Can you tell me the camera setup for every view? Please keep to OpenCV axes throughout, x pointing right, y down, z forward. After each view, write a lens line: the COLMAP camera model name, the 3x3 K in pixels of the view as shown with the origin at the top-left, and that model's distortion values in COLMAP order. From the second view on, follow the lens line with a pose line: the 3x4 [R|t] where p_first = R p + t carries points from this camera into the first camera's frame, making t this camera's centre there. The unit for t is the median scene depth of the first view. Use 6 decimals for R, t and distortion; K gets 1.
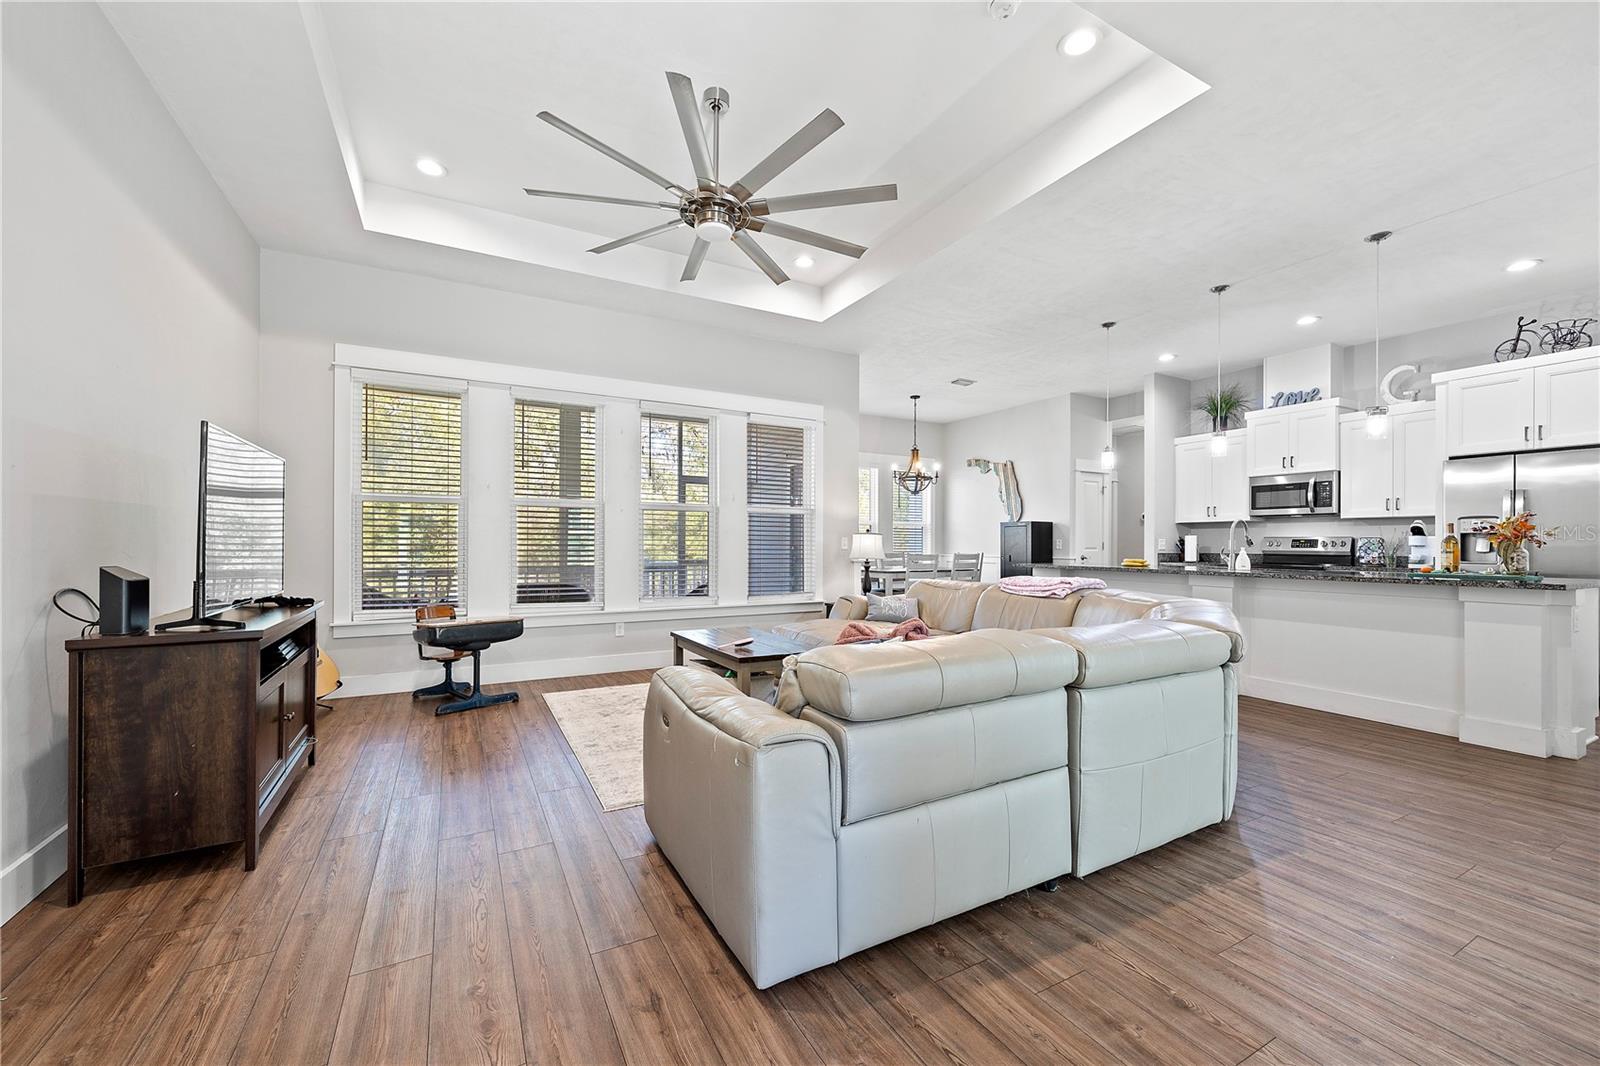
lens RADIAL K [[631.1, 0, 799.6], [0, 631.1, 539.5], [0, 0, 1]] dist [0.008612, -0.000121]
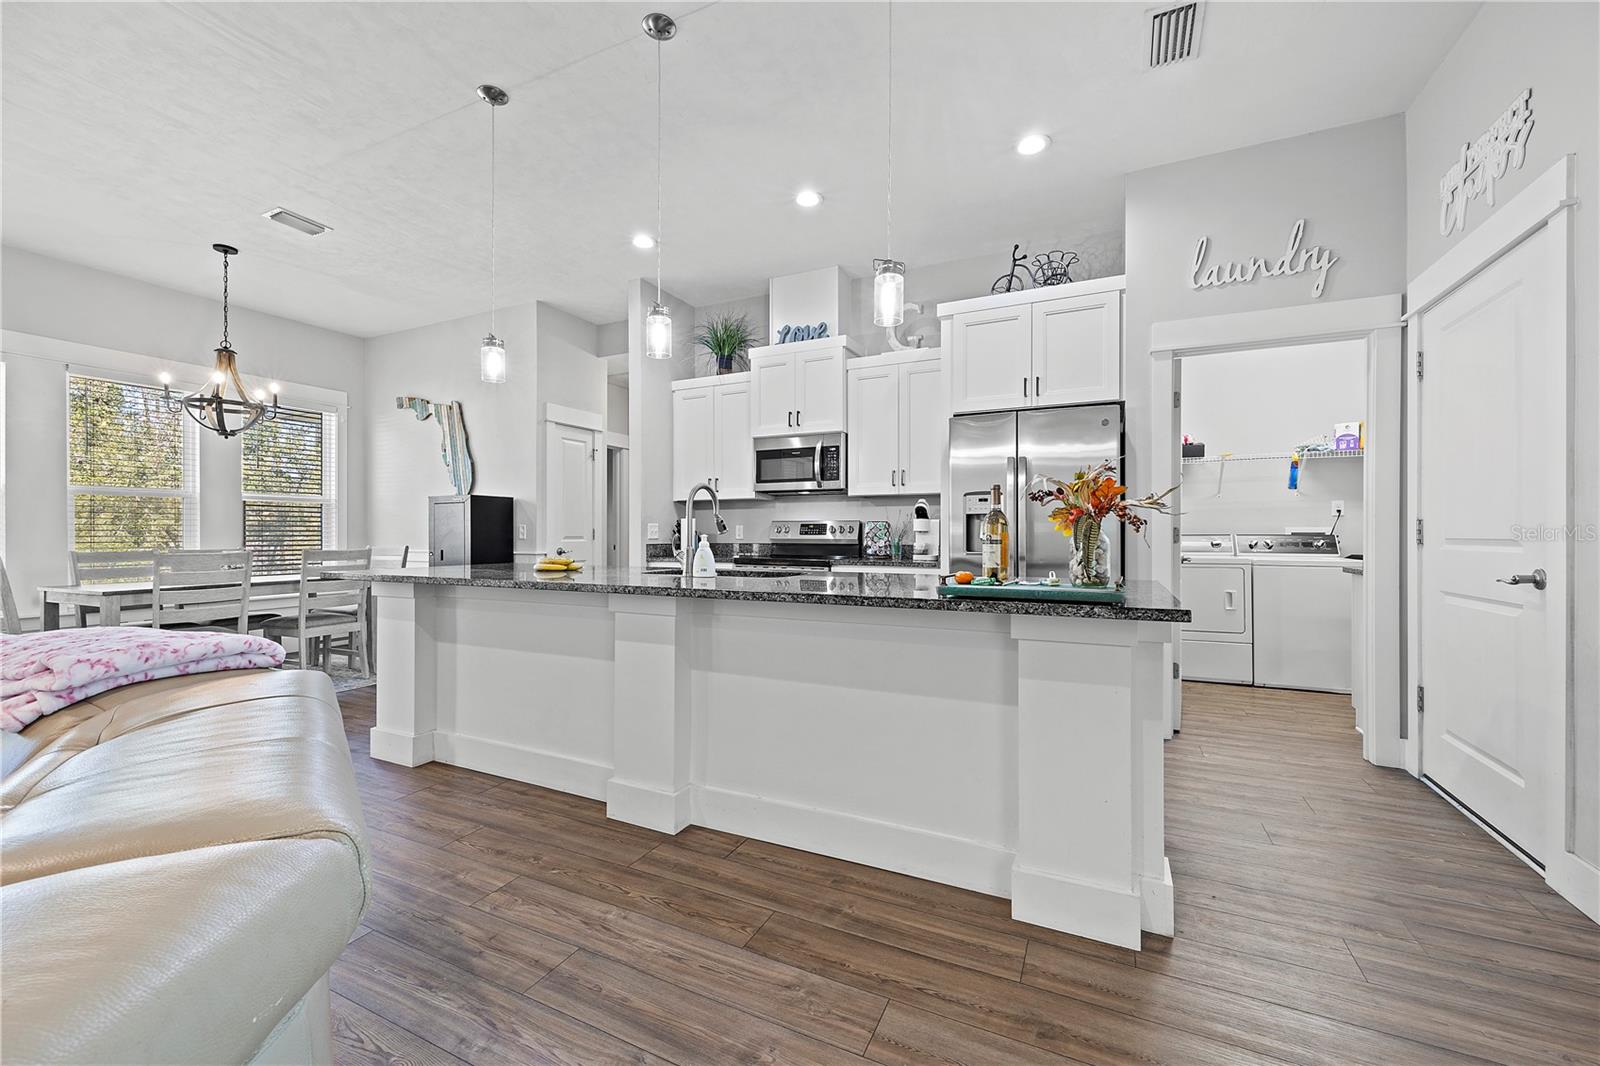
lens RADIAL K [[631.1, 0, 802.8], [0, 631.1, 533.1], [0, 0, 1]] dist [0.008612, -0.000121]
pose [[0.813533, -0.004239, 0.581503, 0.362223], [0.000244, 0.999976, 0.006948, 0.005725], [-0.581519, -0.005510, 0.813514, 0.409649]]
